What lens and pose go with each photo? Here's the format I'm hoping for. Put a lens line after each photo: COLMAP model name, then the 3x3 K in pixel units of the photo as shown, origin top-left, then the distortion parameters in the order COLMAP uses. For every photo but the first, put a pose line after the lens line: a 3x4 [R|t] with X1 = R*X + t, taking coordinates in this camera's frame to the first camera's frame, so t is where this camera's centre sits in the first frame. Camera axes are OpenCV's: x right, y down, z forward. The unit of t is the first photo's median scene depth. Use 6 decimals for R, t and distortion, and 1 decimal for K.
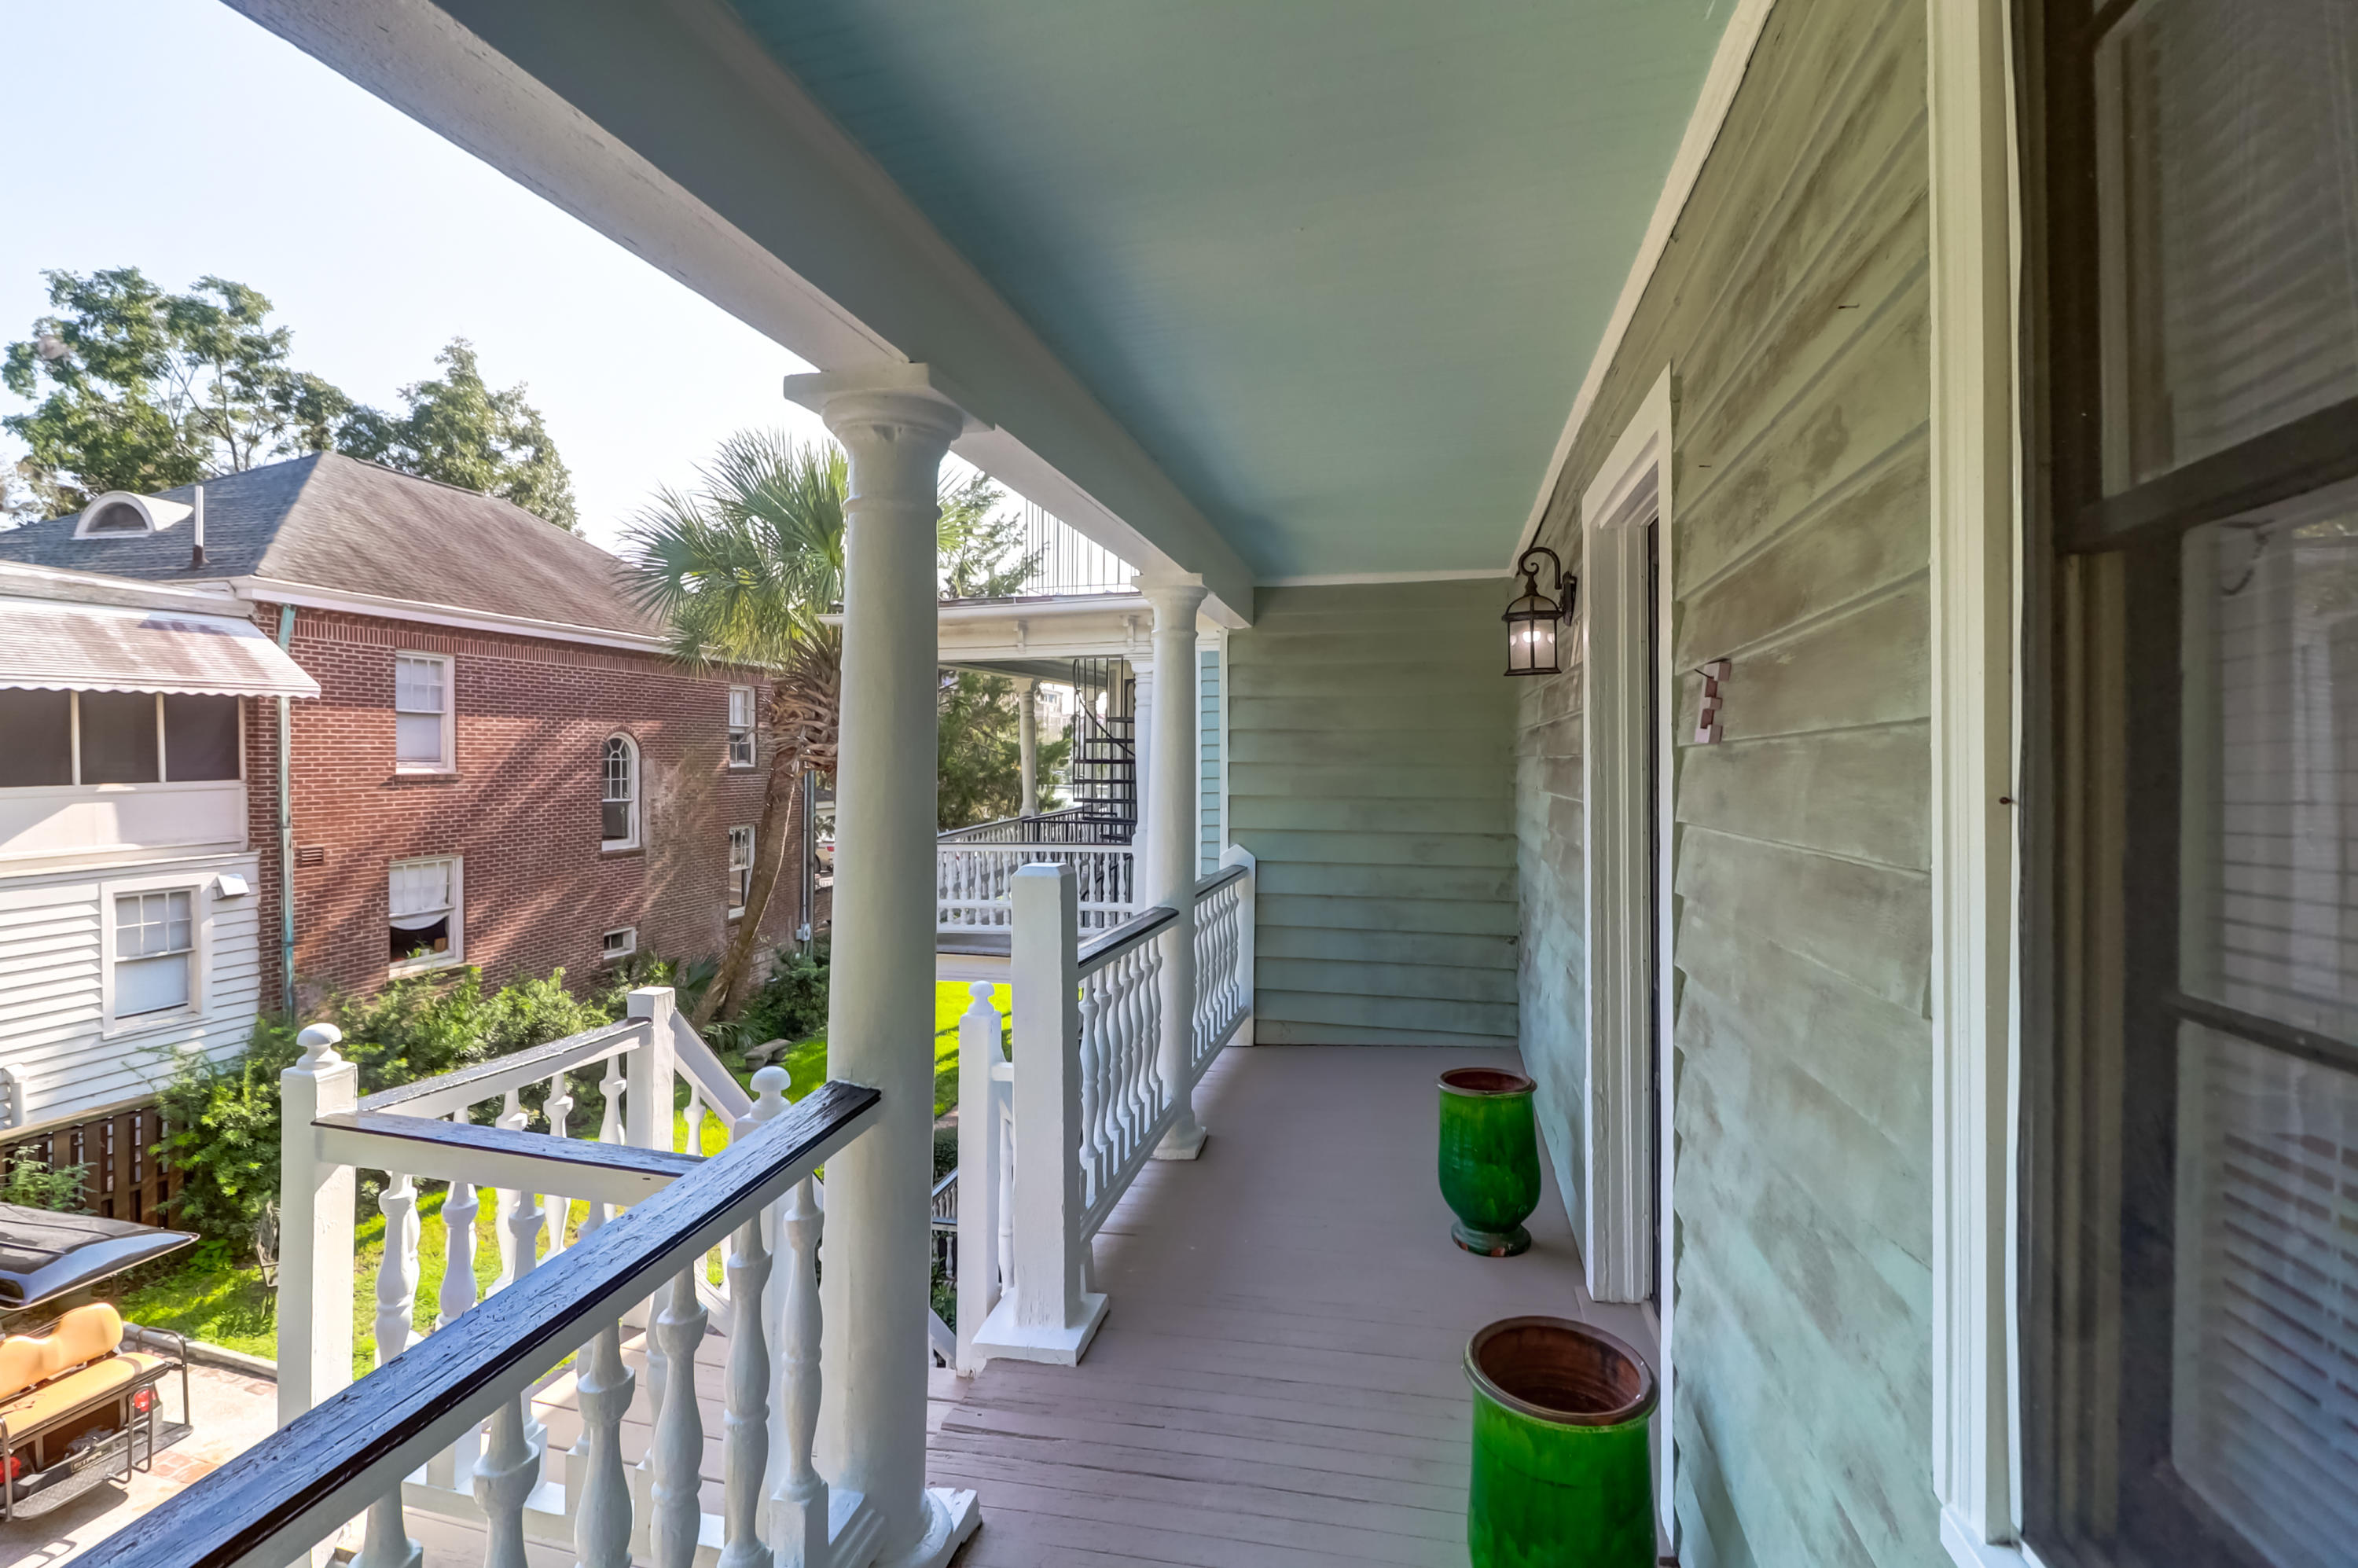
lens RADIAL K [[1068.3, 0, 1169.7], [0, 1068.3, 780.5], [0, 0, 1]] dist [0.016526, -0.013371]
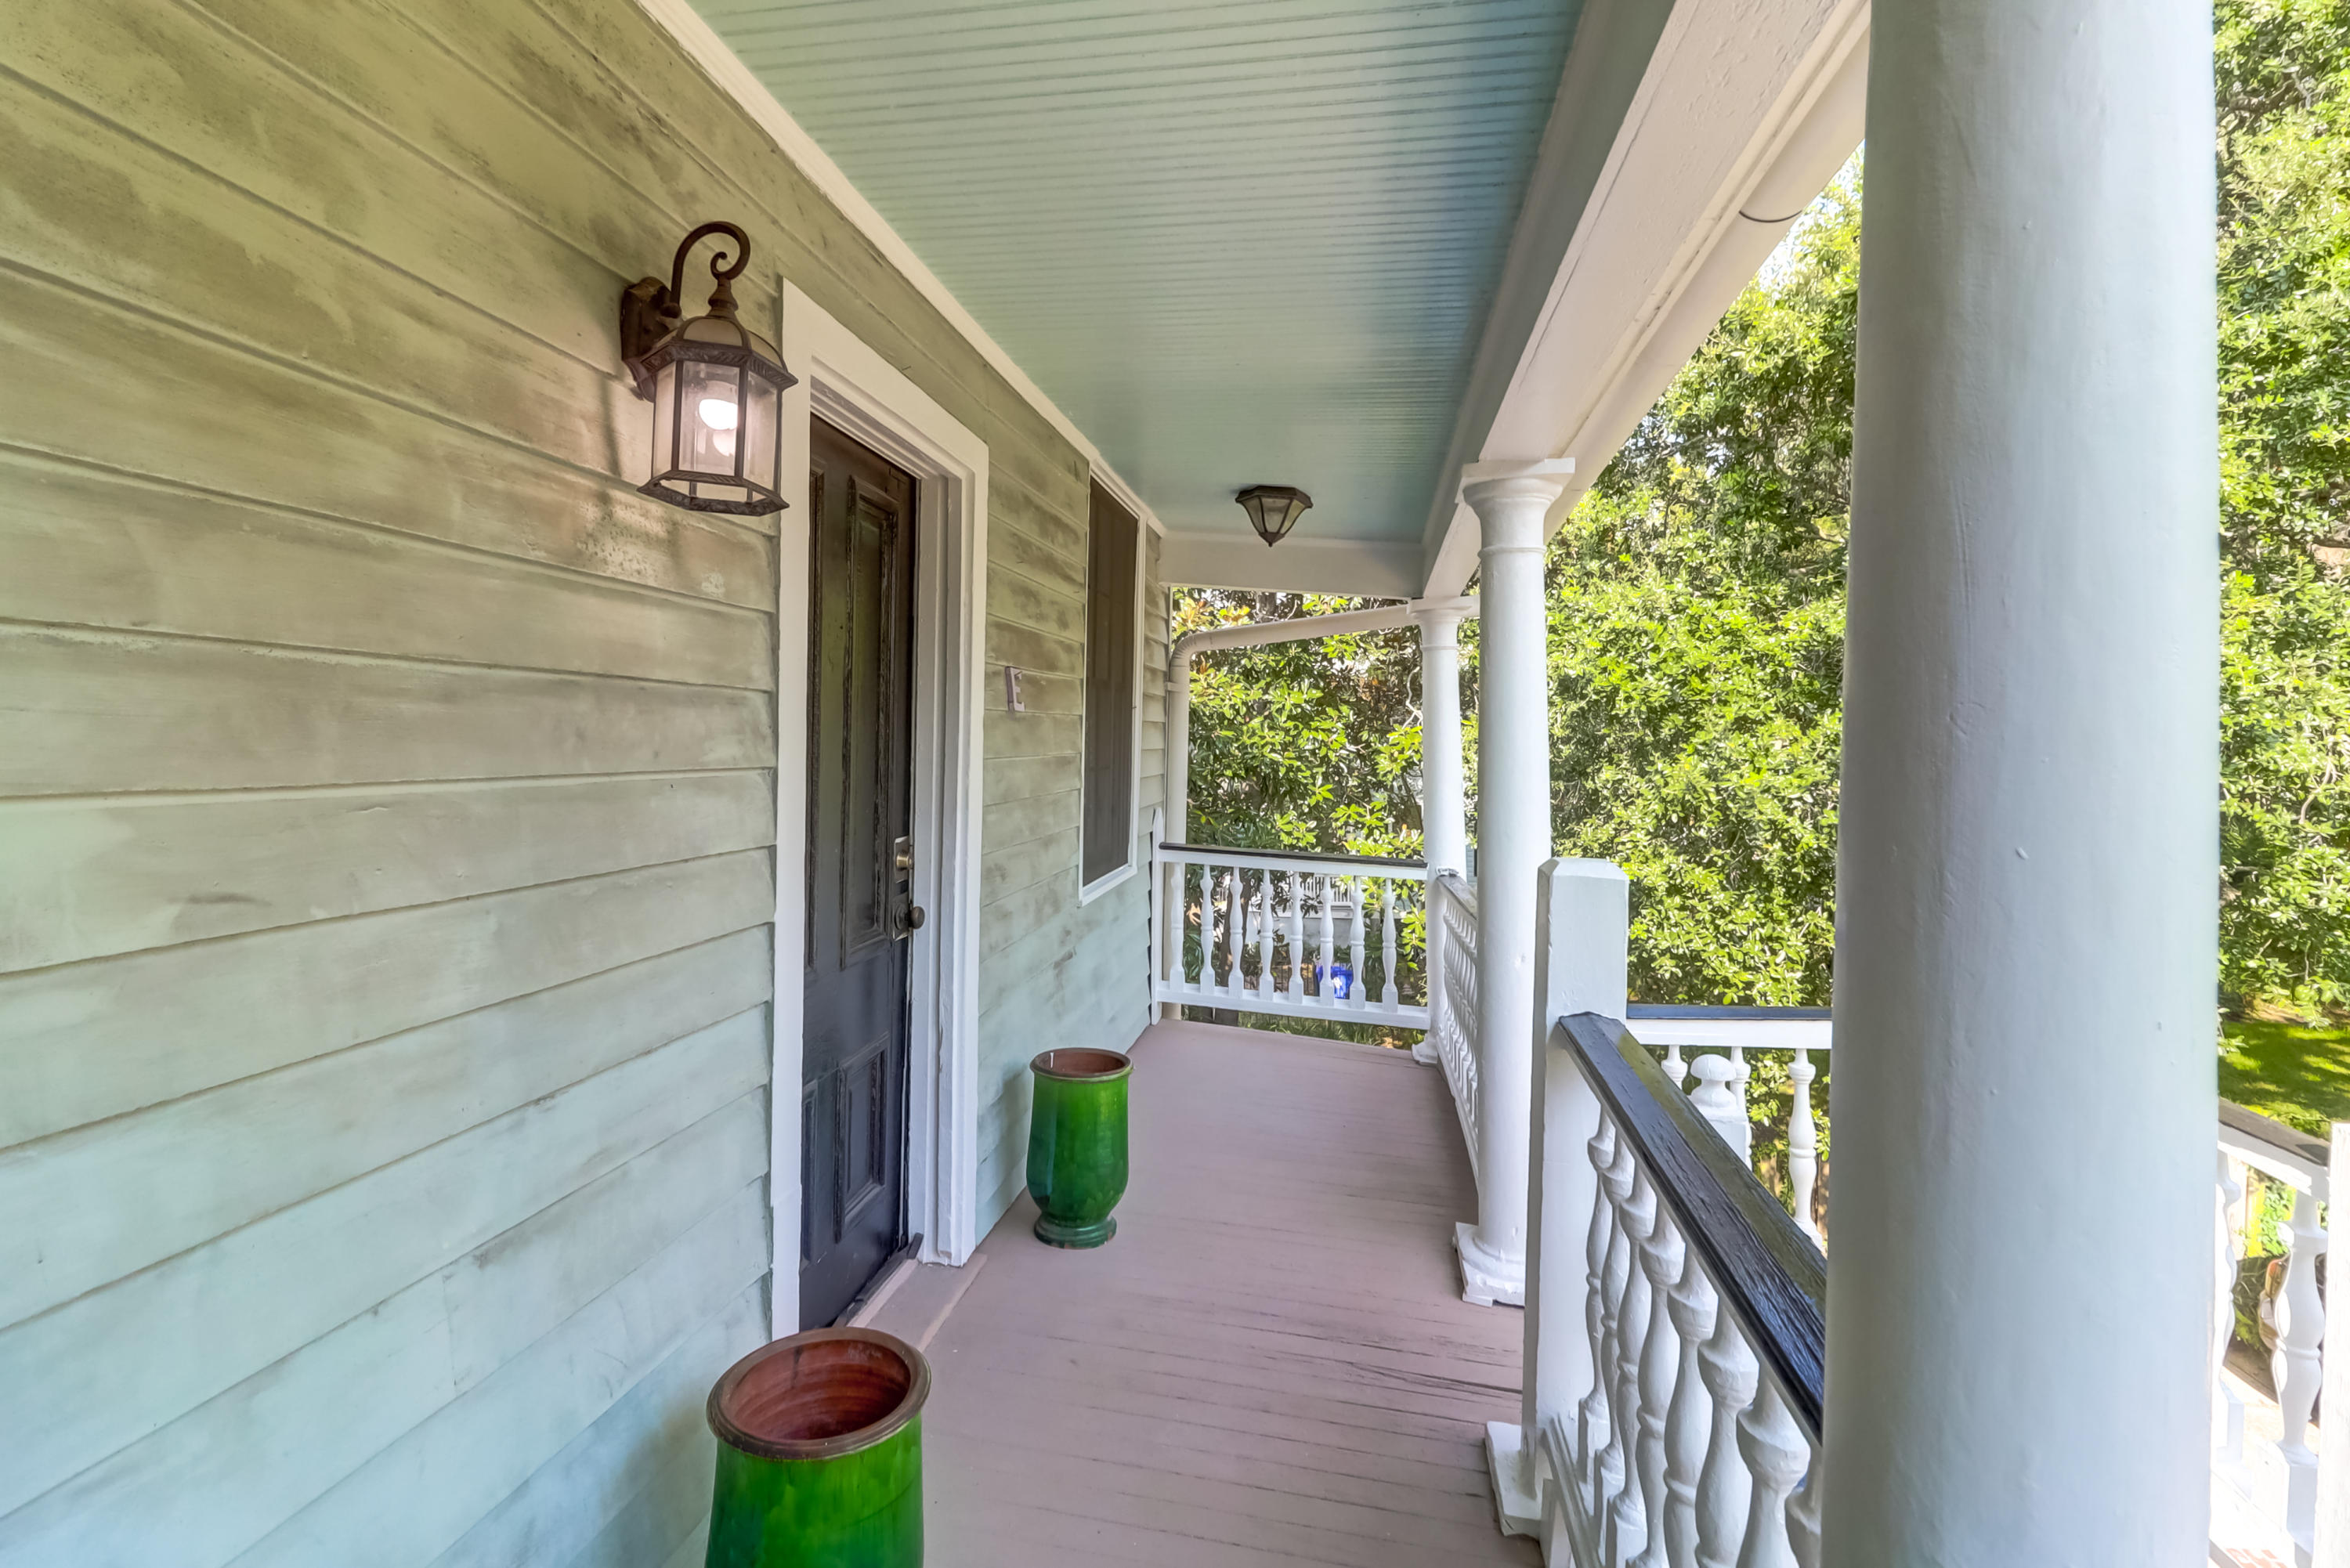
lens RADIAL K [[1063.1, 0, 1158.7], [0, 1063.1, 775.6], [0, 0, 1]] dist [0.017015, -0.012377]
pose [[-0.998143, -0.021685, -0.056922, 0.063524], [-0.023885, 0.998983, 0.038247, 0.000380], [0.056034, 0.039536, -0.997646, 0.502692]]
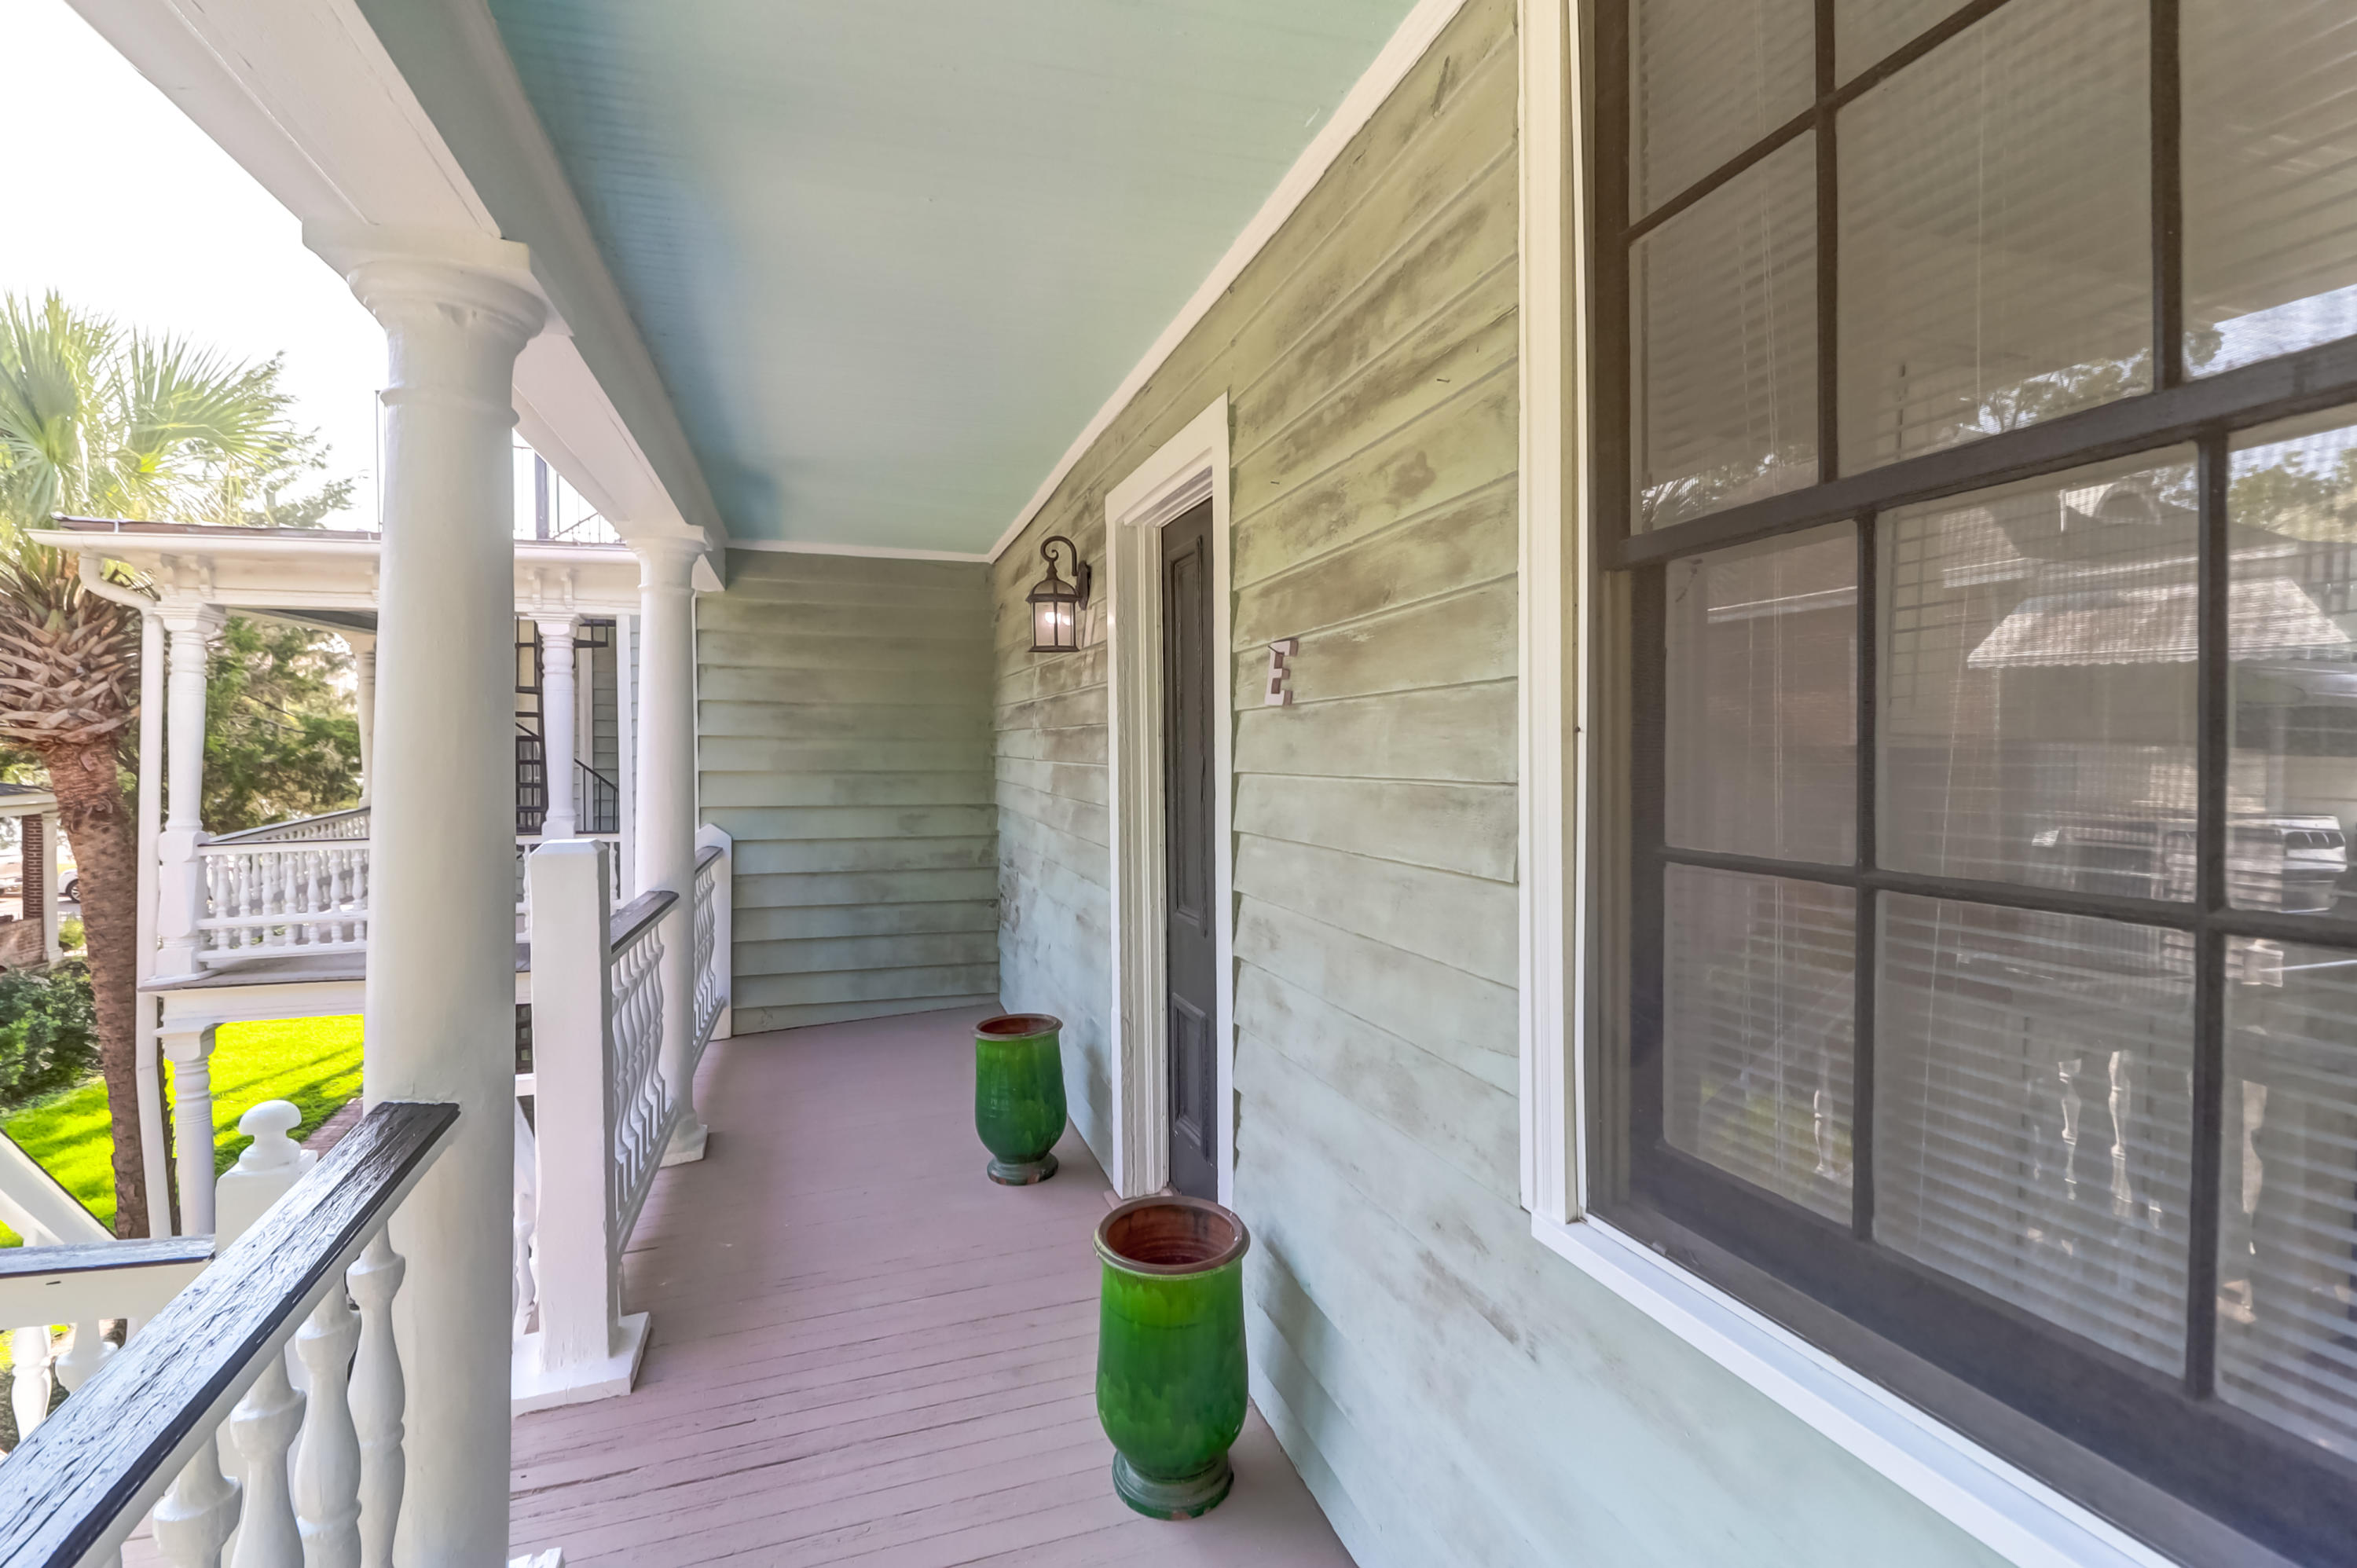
lens RADIAL K [[1066.2, 0, 1162.1], [0, 1066.2, 775.6], [0, 0, 1]] dist [0.017015, -0.012377]
pose [[0.858365, -0.013029, 0.512874, -0.044511], [0.007669, 0.999892, 0.012567, 0.005335], [-0.512982, -0.006854, 0.858372, 0.000234]]
